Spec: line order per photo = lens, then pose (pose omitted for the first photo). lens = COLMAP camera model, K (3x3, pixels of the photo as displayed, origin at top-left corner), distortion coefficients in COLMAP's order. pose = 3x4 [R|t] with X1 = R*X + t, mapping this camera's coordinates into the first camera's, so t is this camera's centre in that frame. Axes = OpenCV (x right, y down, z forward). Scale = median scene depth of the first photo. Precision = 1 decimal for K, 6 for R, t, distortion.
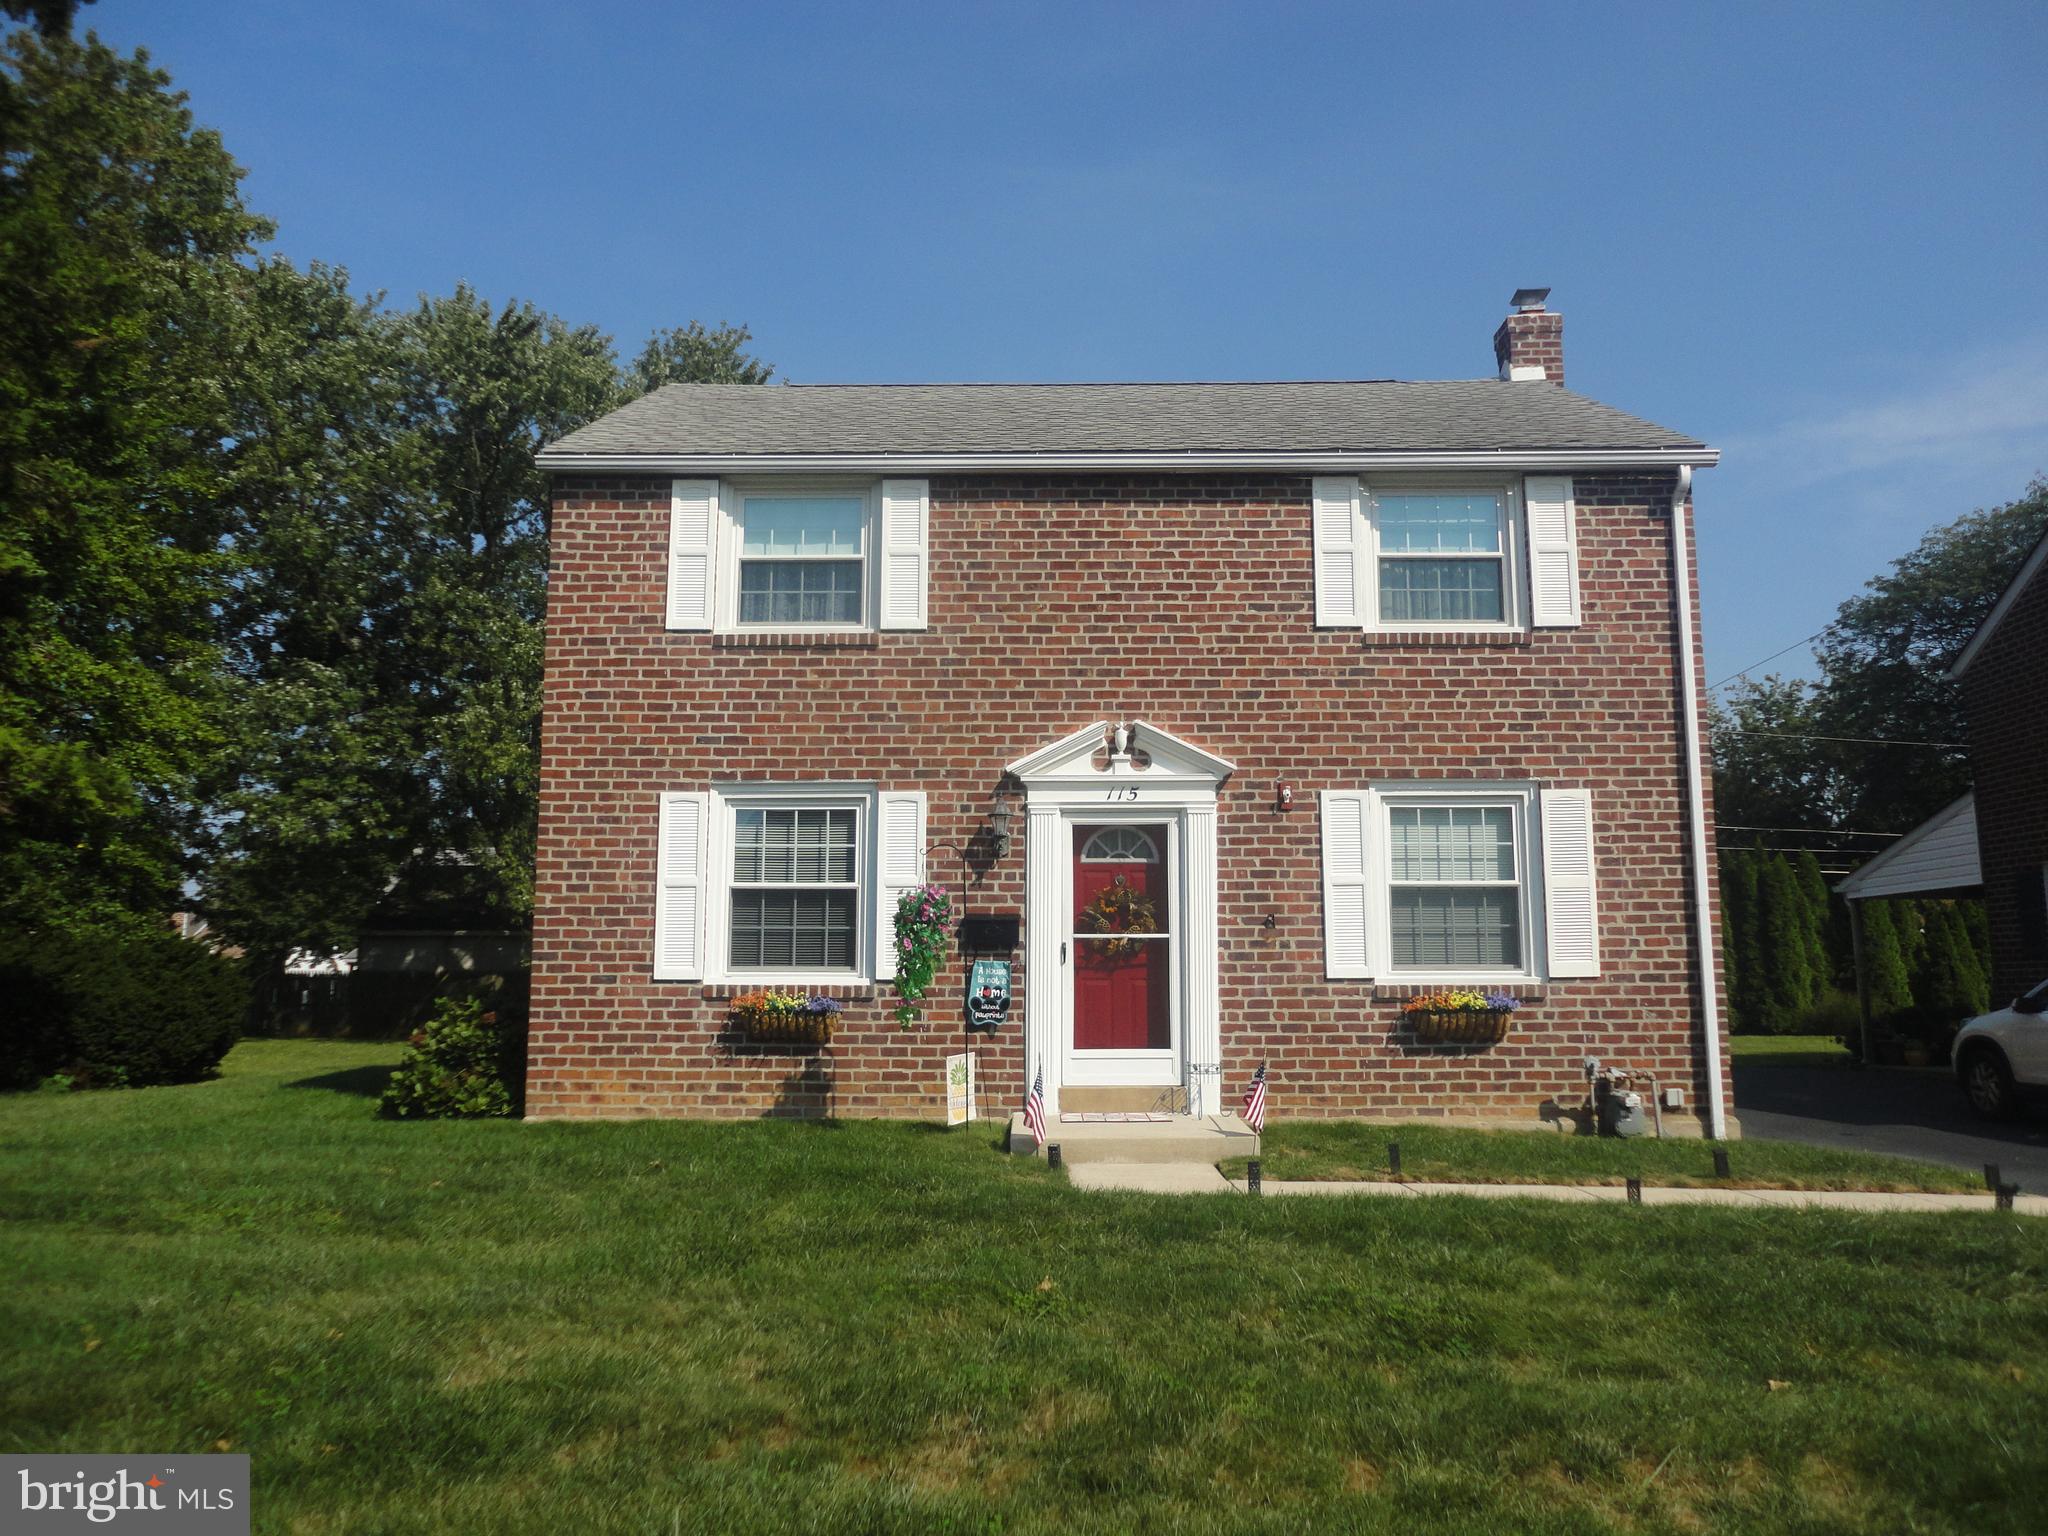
lens RADIAL K [[1488.8, 0, 1024.0], [0, 1488.8, 768.0], [0, 0, 1]] dist [-0.039543, 0.104049]
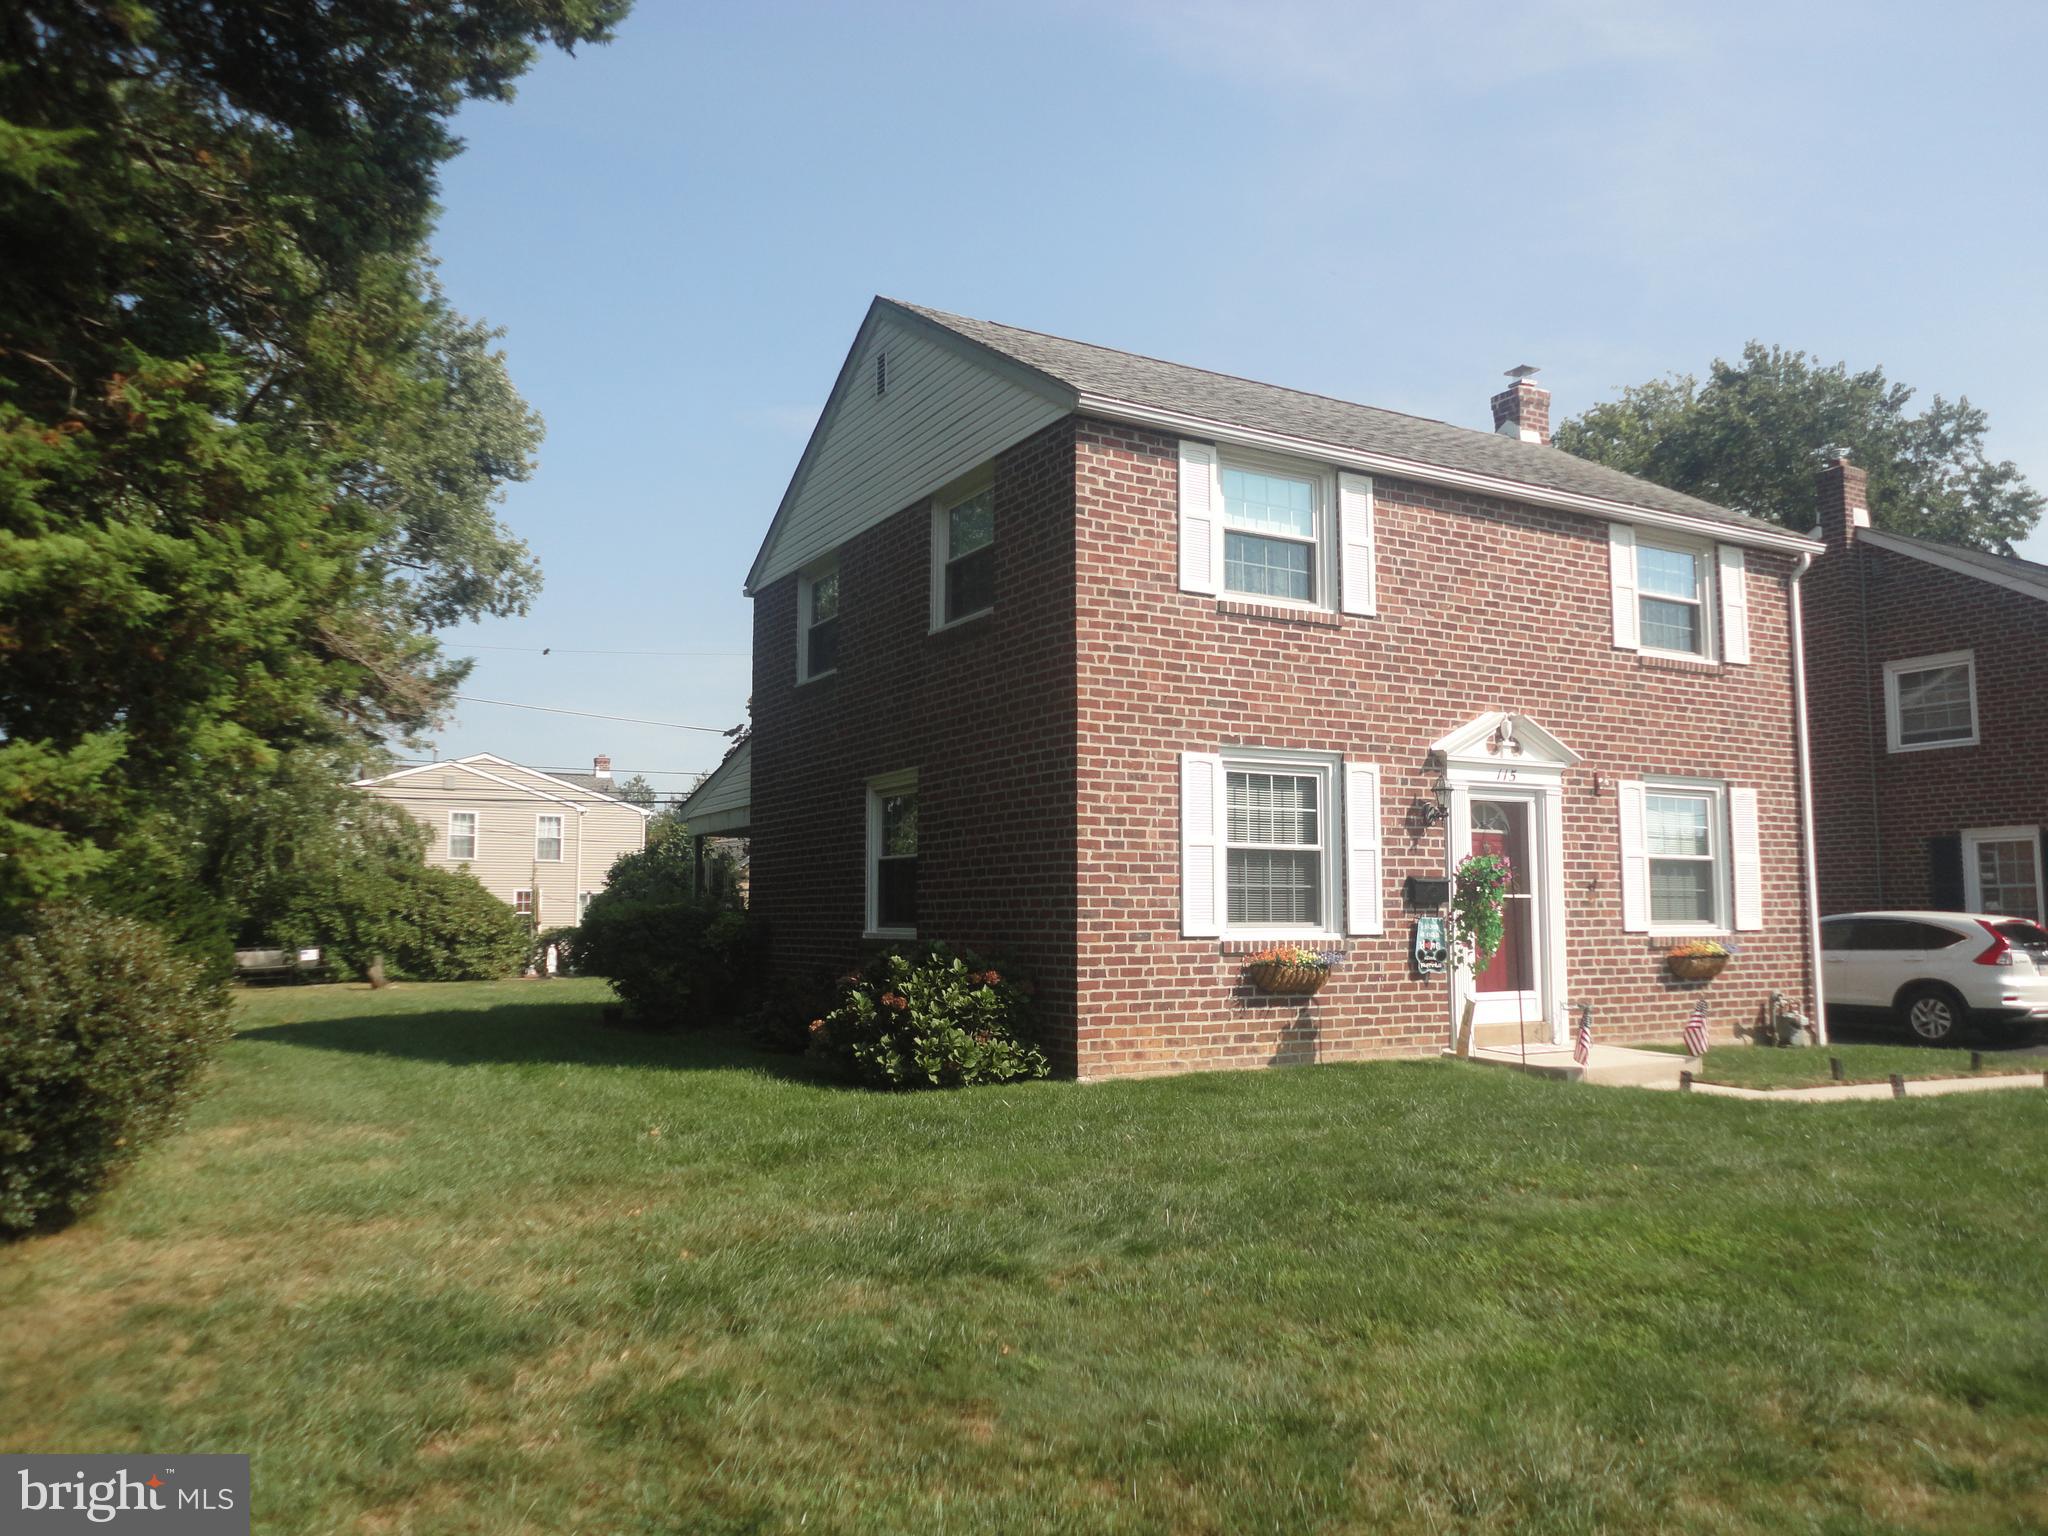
lens RADIAL K [[1488.8, 0, 1024.0], [0, 1488.8, 768.0], [0, 0, 1]] dist [-0.039543, 0.104049]
pose [[0.864581, 0.049657, 0.500033, -0.847333], [-0.072428, 0.997029, 0.026220, 0.008468], [-0.497246, -0.058885, 0.865609, 0.177072]]
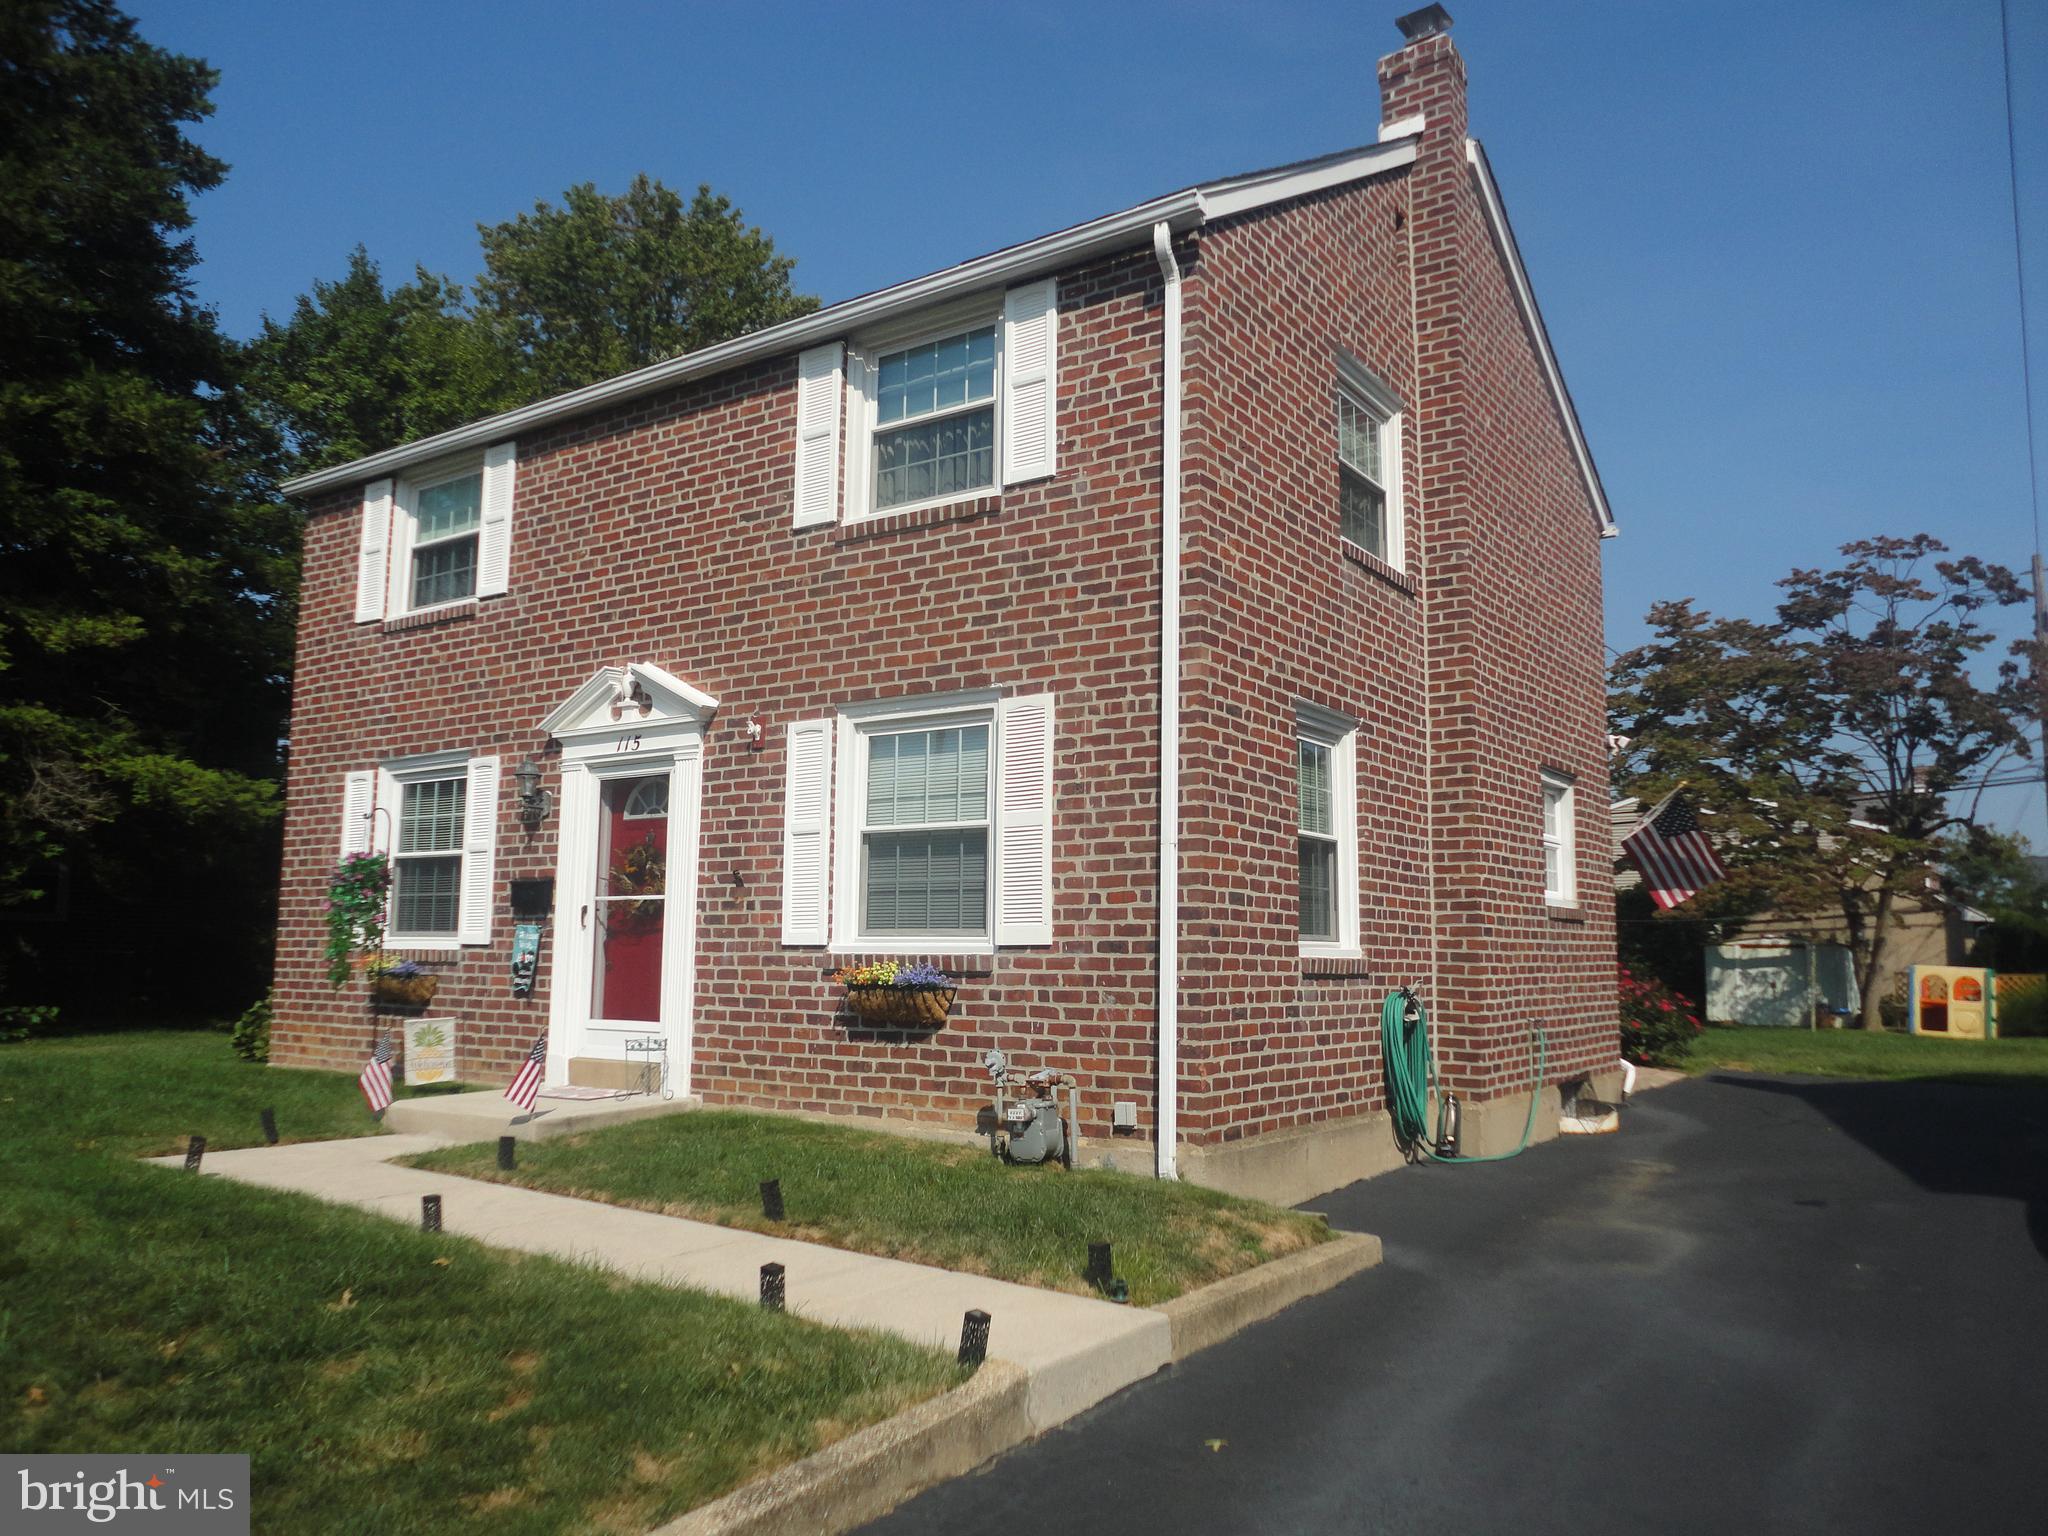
lens RADIAL K [[1488.8, 0, 1024.0], [0, 1488.8, 768.0], [0, 0, 1]] dist [-0.039543, 0.104049]
pose [[0.828933, -0.062131, -0.555886, 0.778487], [0.070968, 0.997463, -0.005659, 0.054827], [0.554827, -0.034759, 0.831239, 0.371585]]
